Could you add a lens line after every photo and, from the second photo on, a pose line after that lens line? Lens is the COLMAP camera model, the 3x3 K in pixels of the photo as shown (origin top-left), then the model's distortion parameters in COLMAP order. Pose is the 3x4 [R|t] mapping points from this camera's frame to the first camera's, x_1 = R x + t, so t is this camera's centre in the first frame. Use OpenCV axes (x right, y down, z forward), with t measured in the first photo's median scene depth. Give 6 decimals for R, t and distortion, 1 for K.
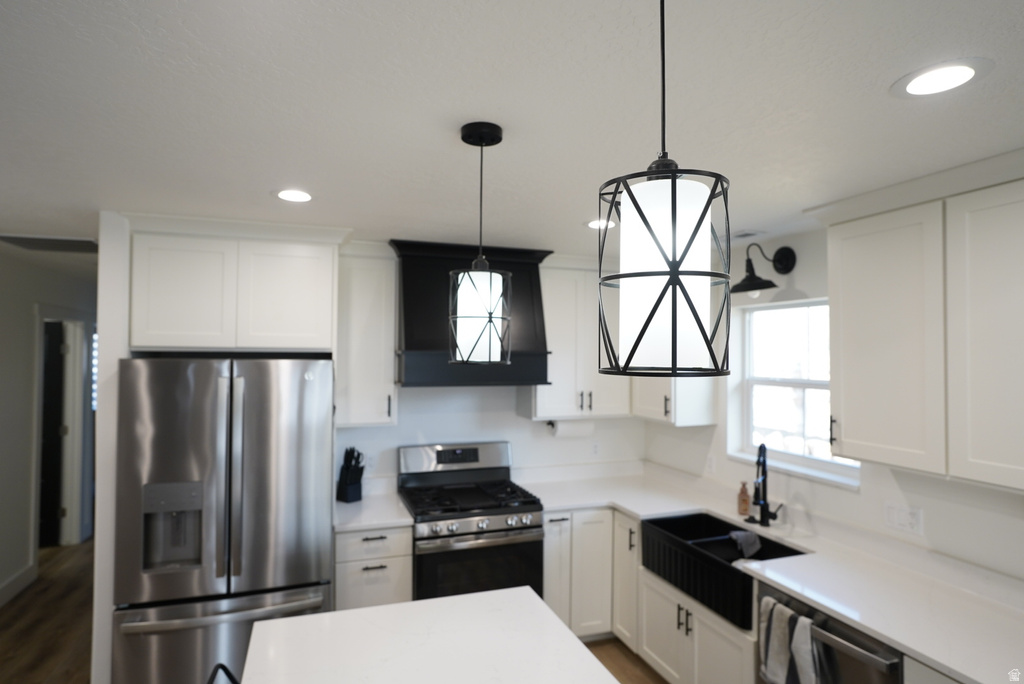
lens RADIAL K [[567.9, 0, 512.0], [0, 567.9, 342.0], [0, 0, 1]] dist [-0.055318, 0.038055]
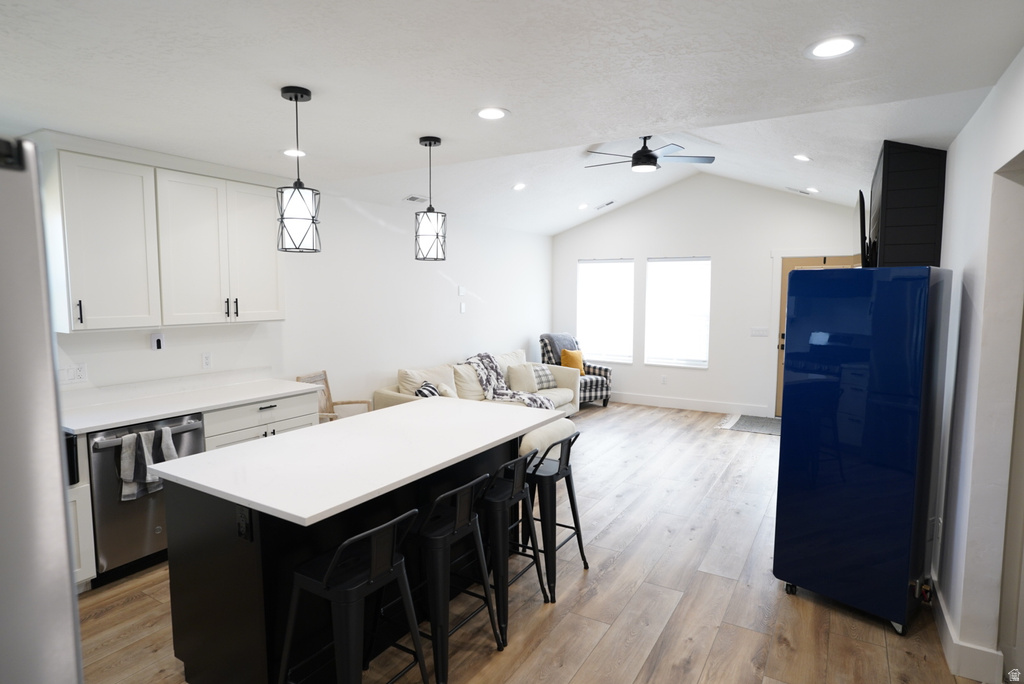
lens RADIAL K [[561.1, 0, 513.2], [0, 561.1, 344.3], [0, 0, 1]] dist [-0.052427, 0.037982]
pose [[-0.633153, -0.080507, 0.769828, -0.808143], [-0.021340, 0.996014, 0.086610, 0.074462], [-0.773732, 0.038409, -0.632348, 0.773727]]
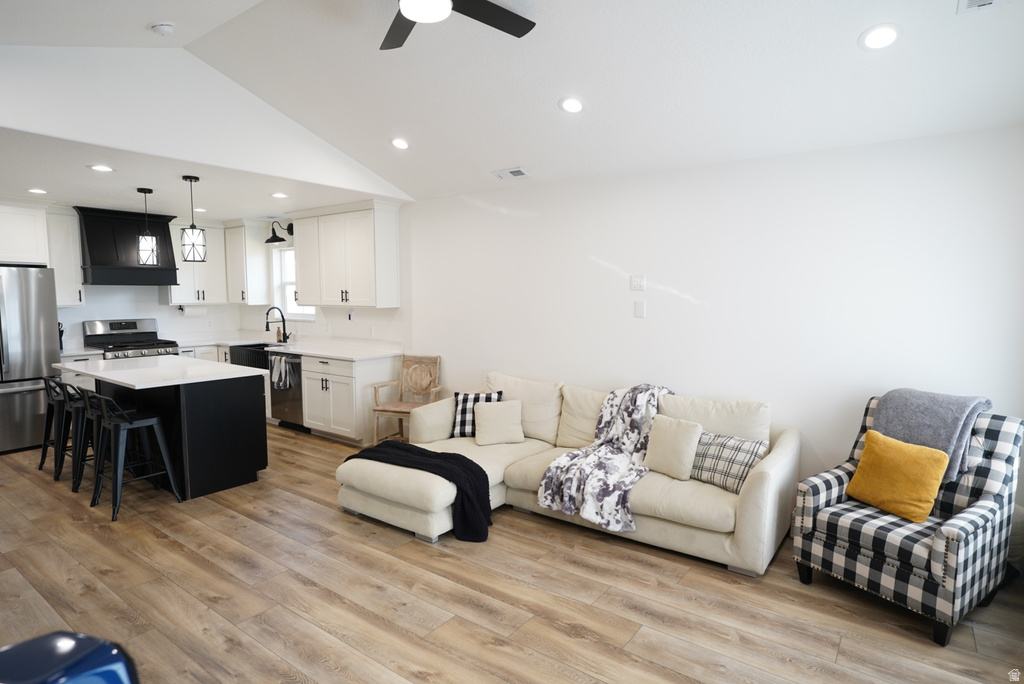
lens RADIAL K [[561.1, 0, 513.2], [0, 561.1, 344.3], [0, 0, 1]] dist [-0.052427, 0.037982]
pose [[0.827520, -0.056741, 0.558561, -0.062237], [-0.007486, 0.993676, 0.112032, 0.059888], [-0.561386, -0.096890, 0.821863, -1.388809]]
